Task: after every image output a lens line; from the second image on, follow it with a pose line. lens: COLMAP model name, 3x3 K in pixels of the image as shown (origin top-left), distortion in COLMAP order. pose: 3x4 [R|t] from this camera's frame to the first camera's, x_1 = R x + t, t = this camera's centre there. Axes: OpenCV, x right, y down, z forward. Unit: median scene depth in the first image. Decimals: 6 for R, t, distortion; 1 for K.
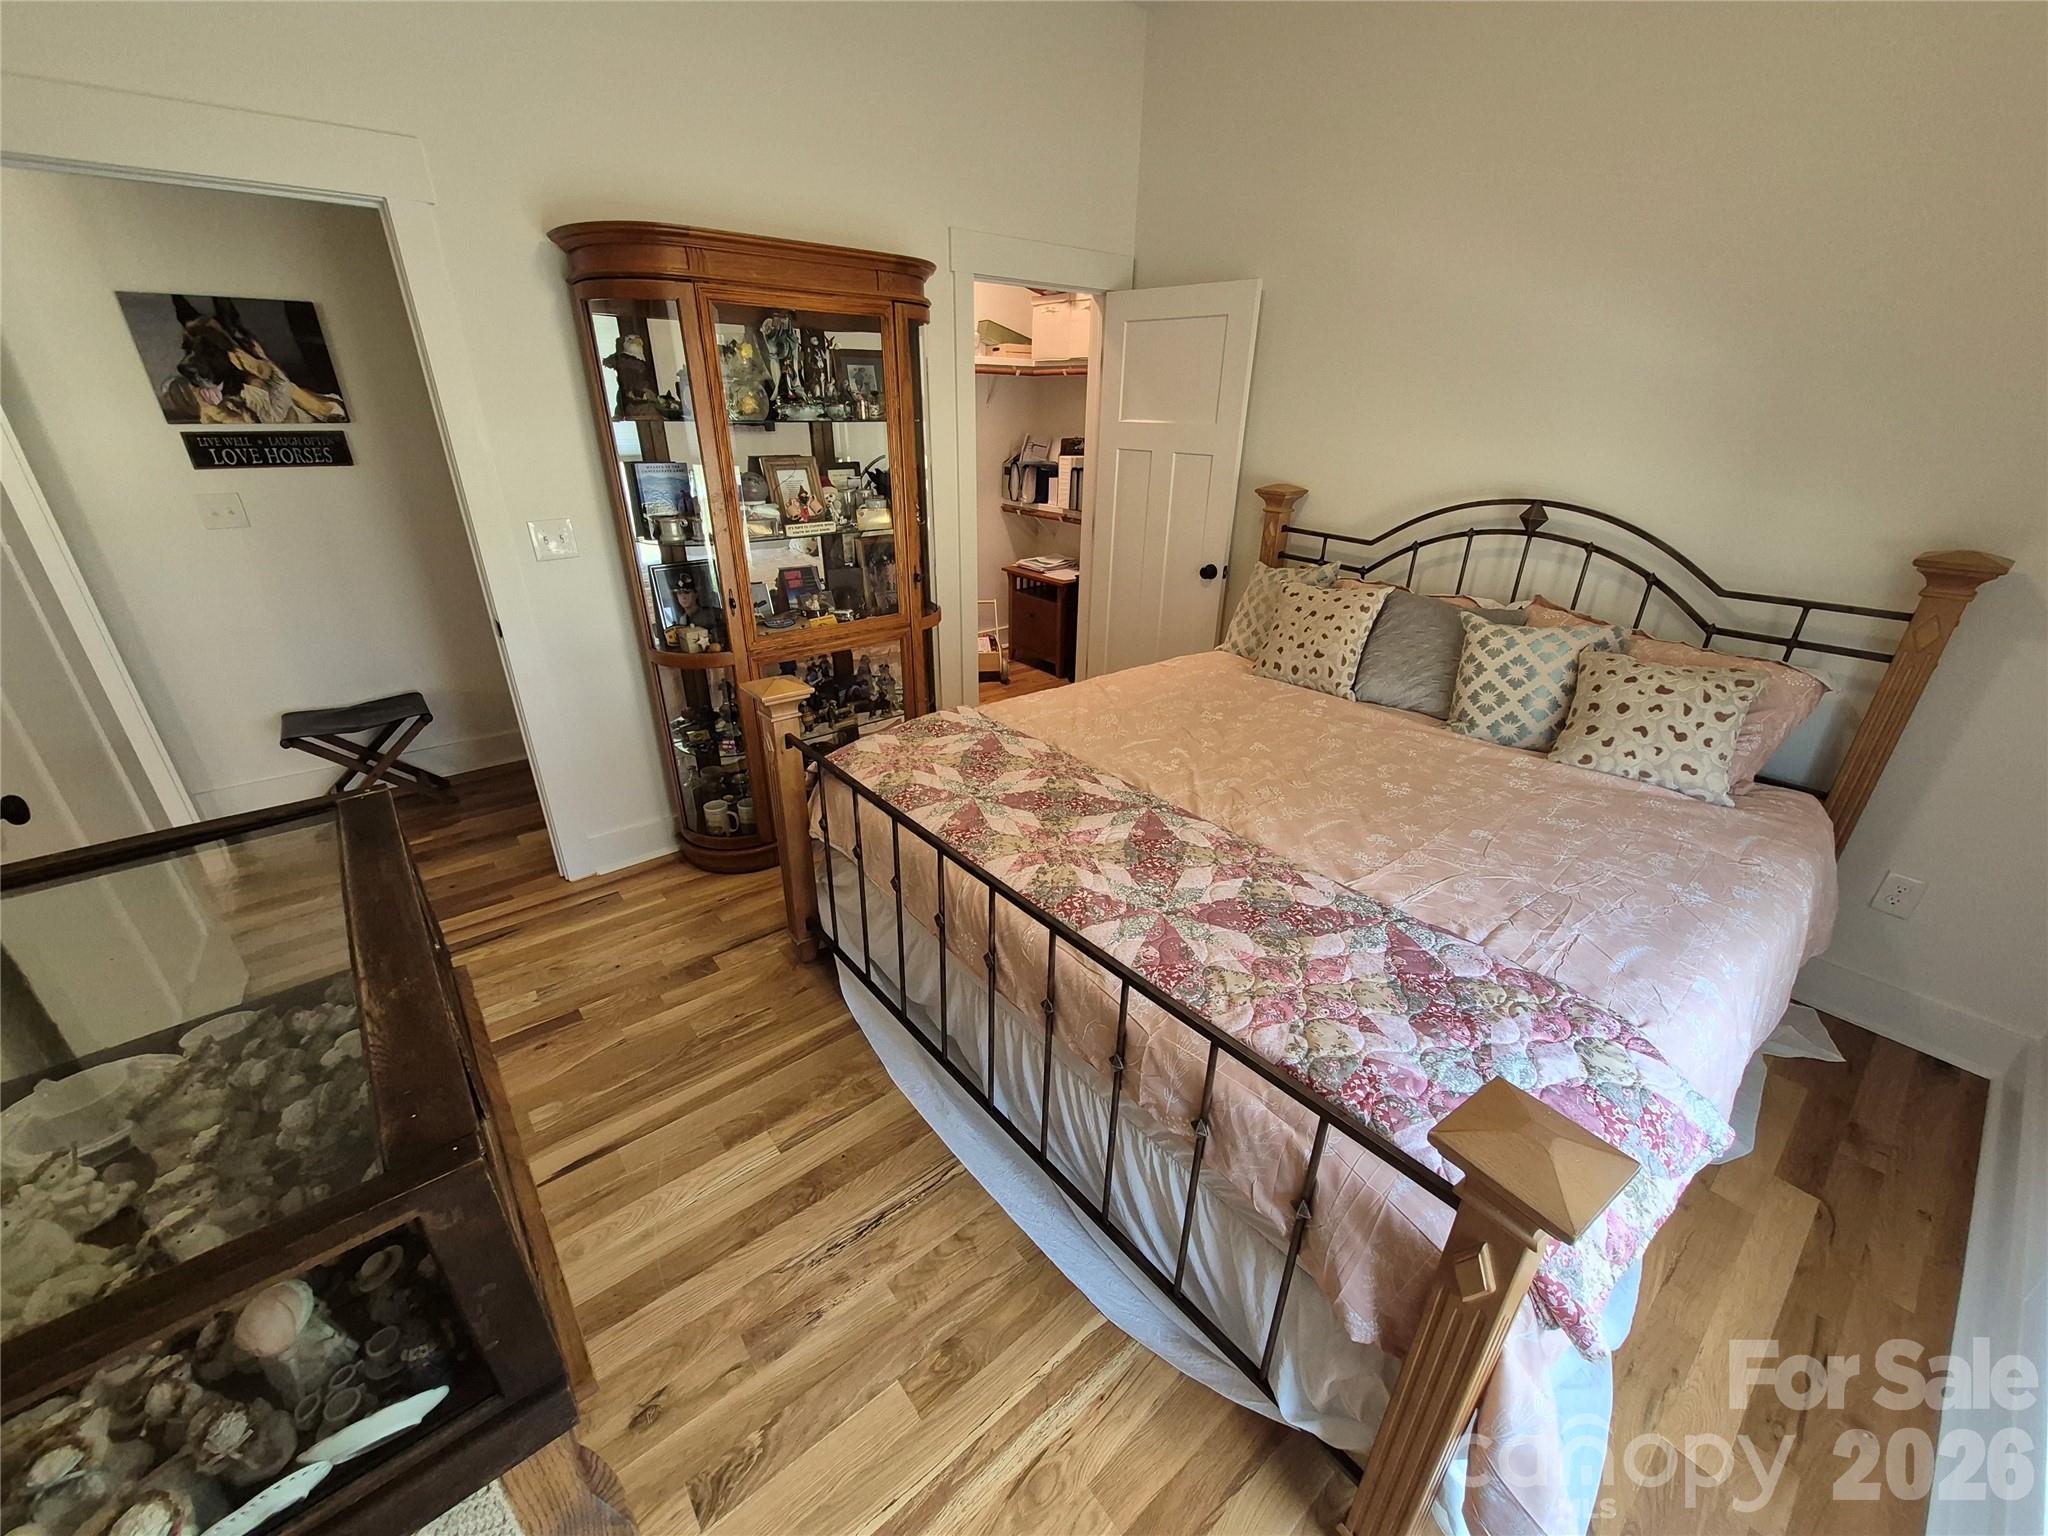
lens RADIAL K [[802.4, 0, 1023.1], [0, 802.4, 772.2], [0, 0, 1]] dist [0.001315, -0.000694]
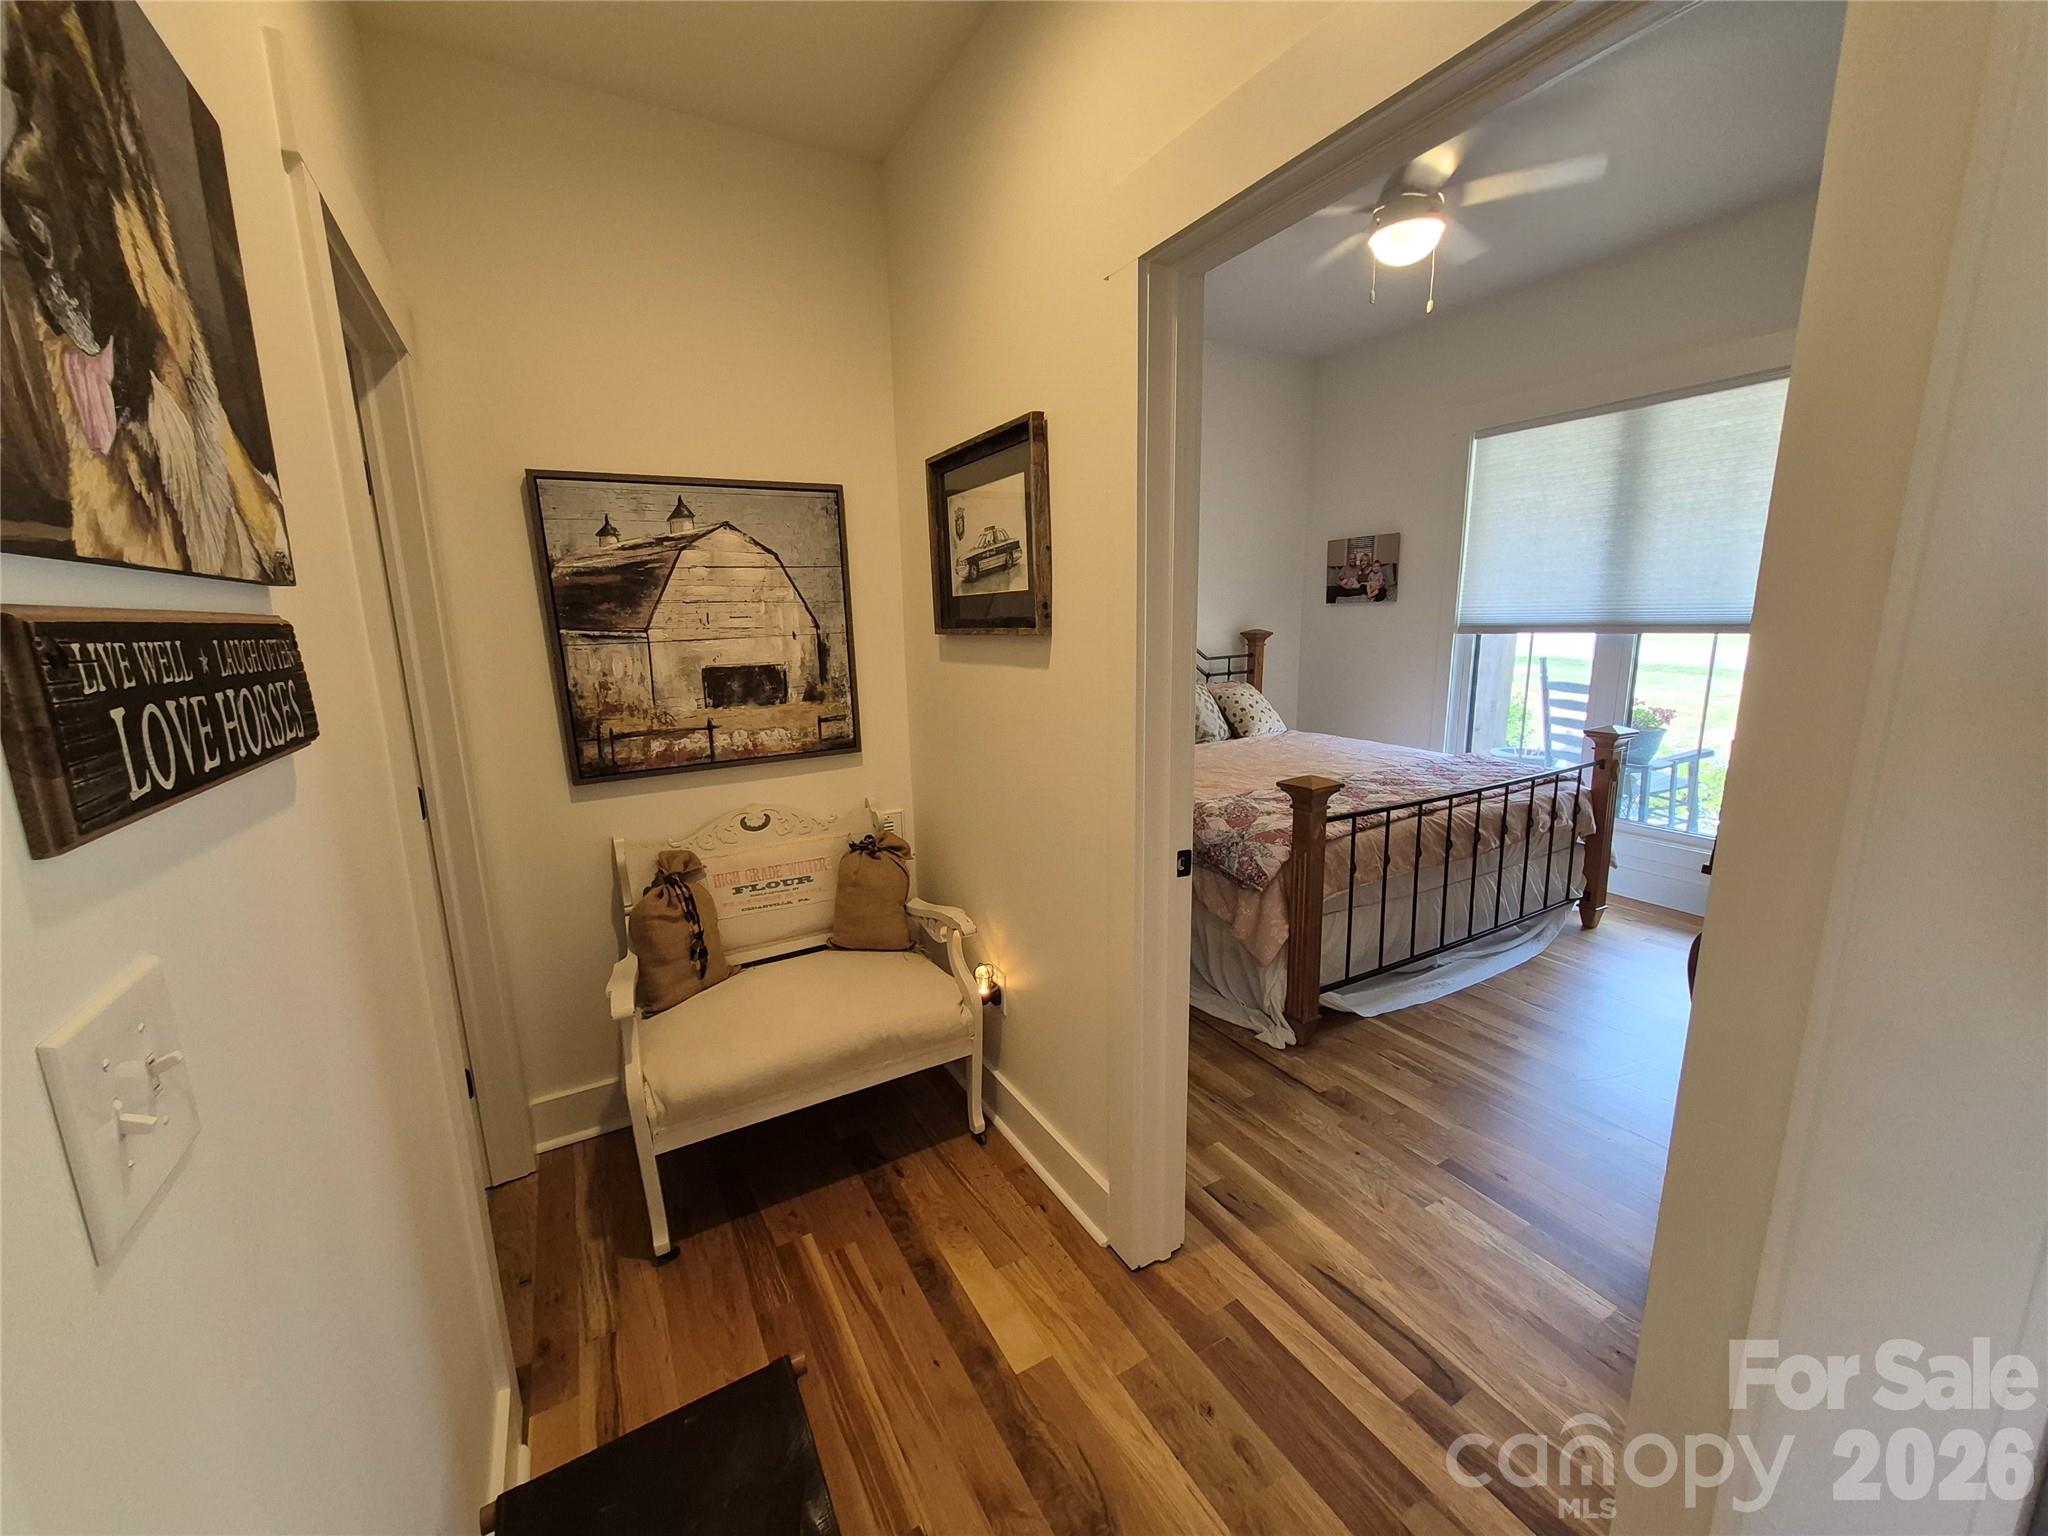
lens RADIAL K [[802.4, 0, 1027.3], [0, 802.4, 775.7], [0, 0, 1]] dist [0.001315, -0.000694]
pose [[0.159285, -0.209525, 0.964742, -1.428556], [0.434295, 0.892454, 0.122121, -0.417477], [-0.886575, 0.399531, 0.233151, 1.035328]]
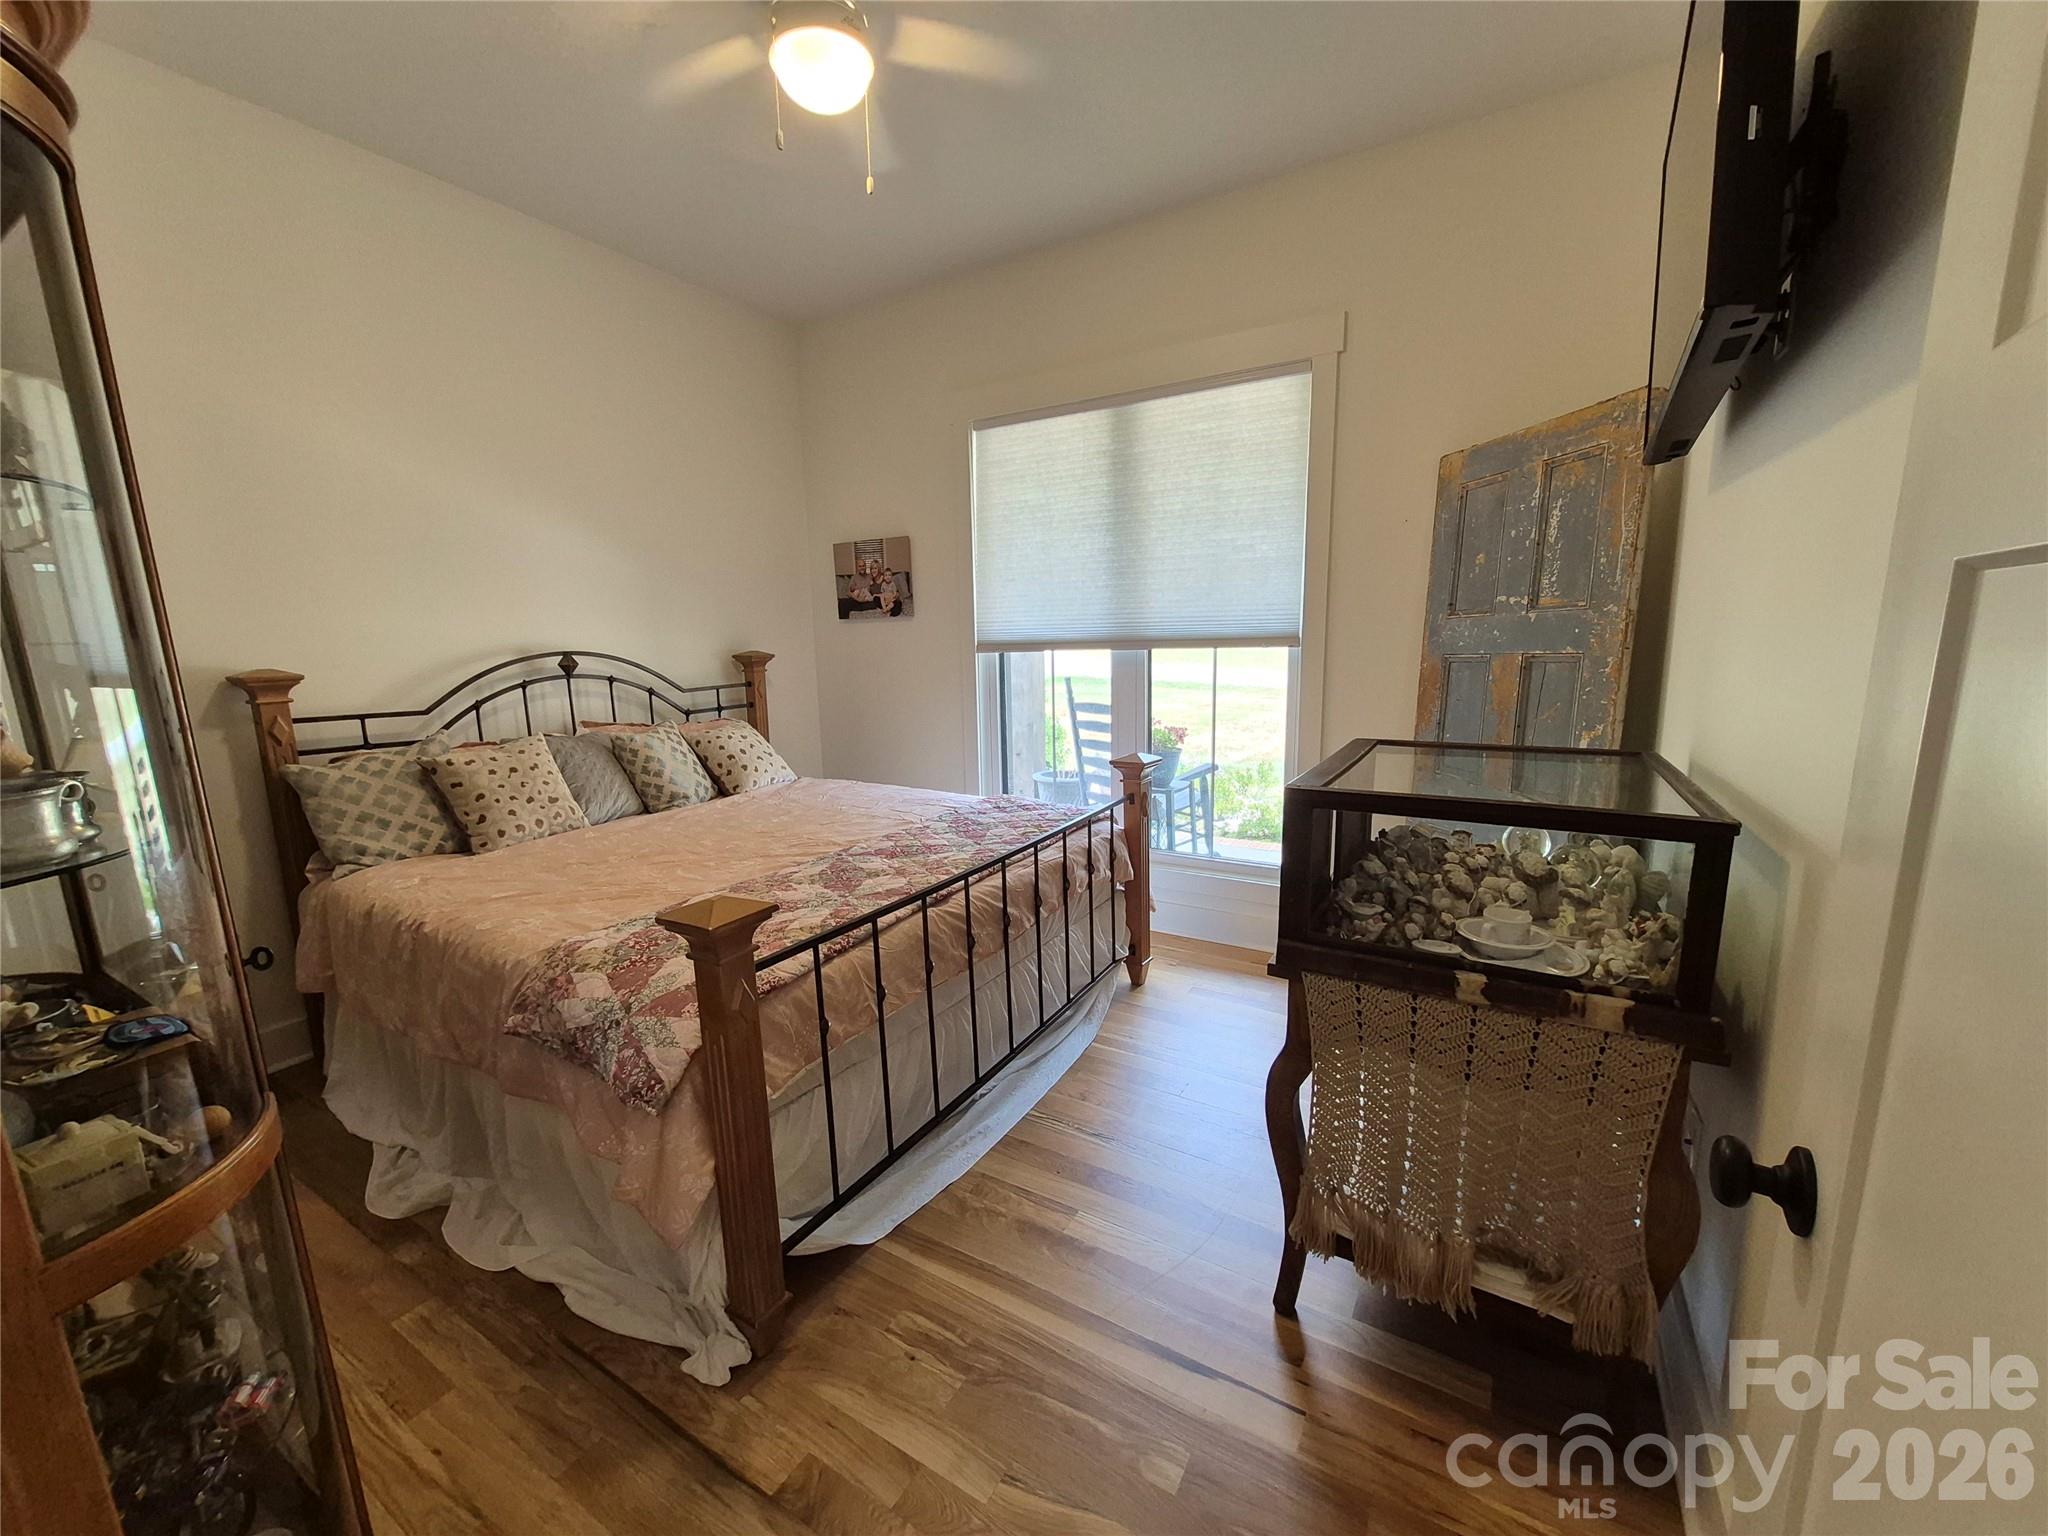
lens RADIAL K [[802.4, 0, 1020.3], [0, 802.4, 768.0], [0, 0, 1]] dist [0.001315, -0.000694]
pose [[-0.330371, -0.161427, 0.929944, -0.935659], [0.413903, 0.860699, 0.296450, -0.285736], [-0.848257, 0.482845, -0.217535, 0.831488]]
